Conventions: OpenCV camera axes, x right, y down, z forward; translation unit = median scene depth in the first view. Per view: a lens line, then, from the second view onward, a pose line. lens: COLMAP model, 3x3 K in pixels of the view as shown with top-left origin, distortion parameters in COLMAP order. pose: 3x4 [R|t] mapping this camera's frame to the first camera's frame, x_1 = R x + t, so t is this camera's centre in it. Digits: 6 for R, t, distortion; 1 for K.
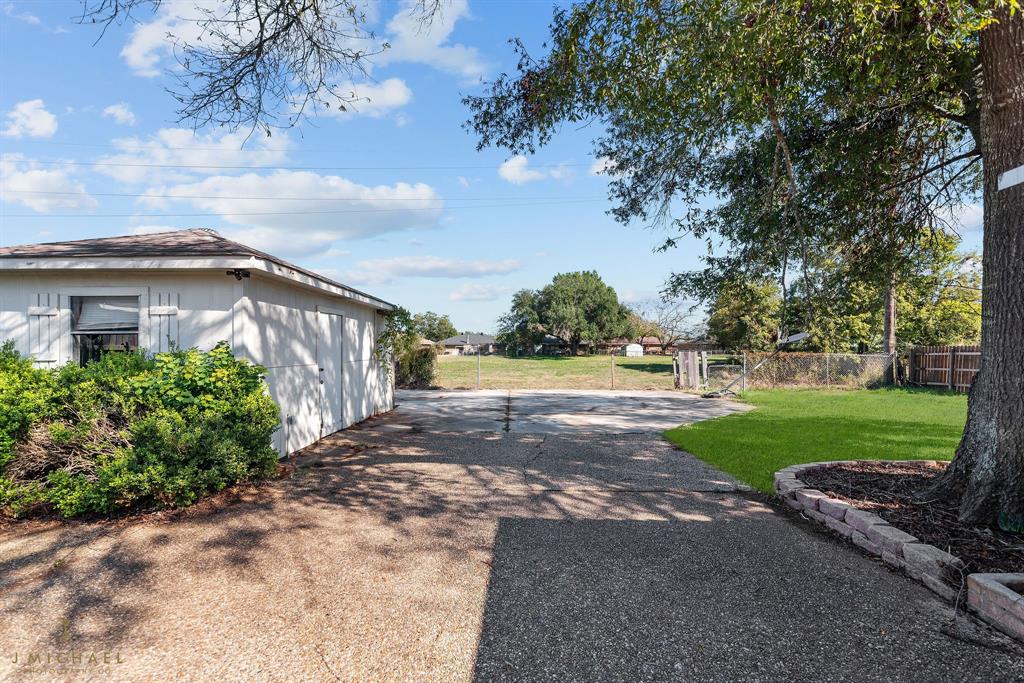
lens RADIAL K [[471.3, 0, 511.3], [0, 471.3, 346.9], [0, 0, 1]] dist [0.020034, -0.003212]
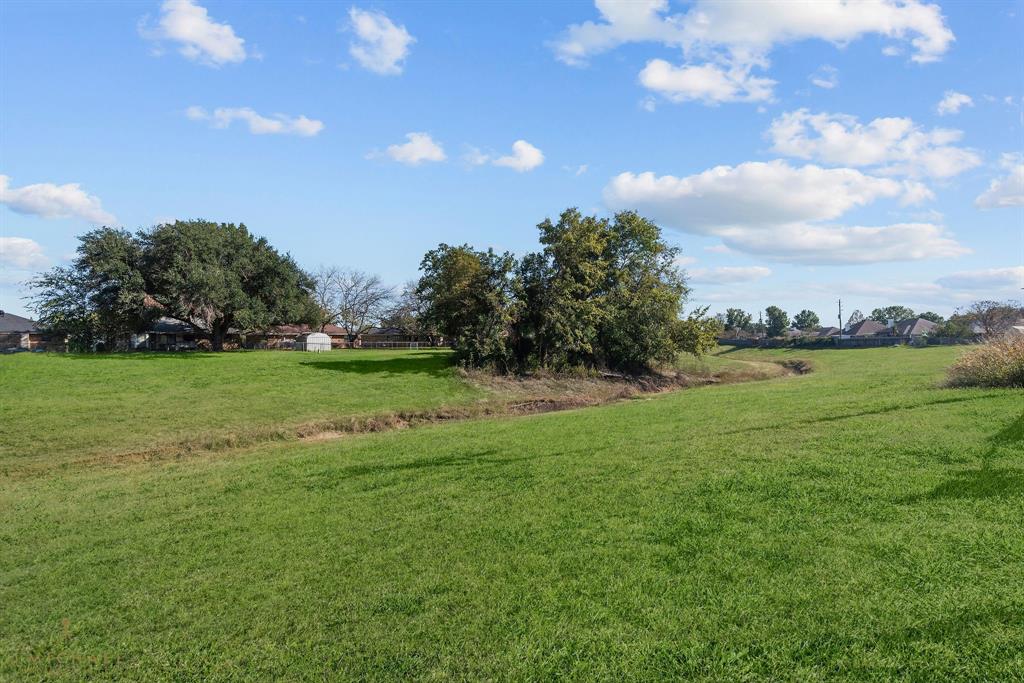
lens RADIAL K [[471.3, 0, 490.9], [0, 471.3, 353.9], [0, 0, 1]] dist [0.020034, -0.003212]
pose [[0.756011, -0.018242, 0.654305, -0.001384], [0.005151, 0.999746, 0.021921, 0.010745], [-0.654539, -0.013202, 0.755913, 0.312387]]
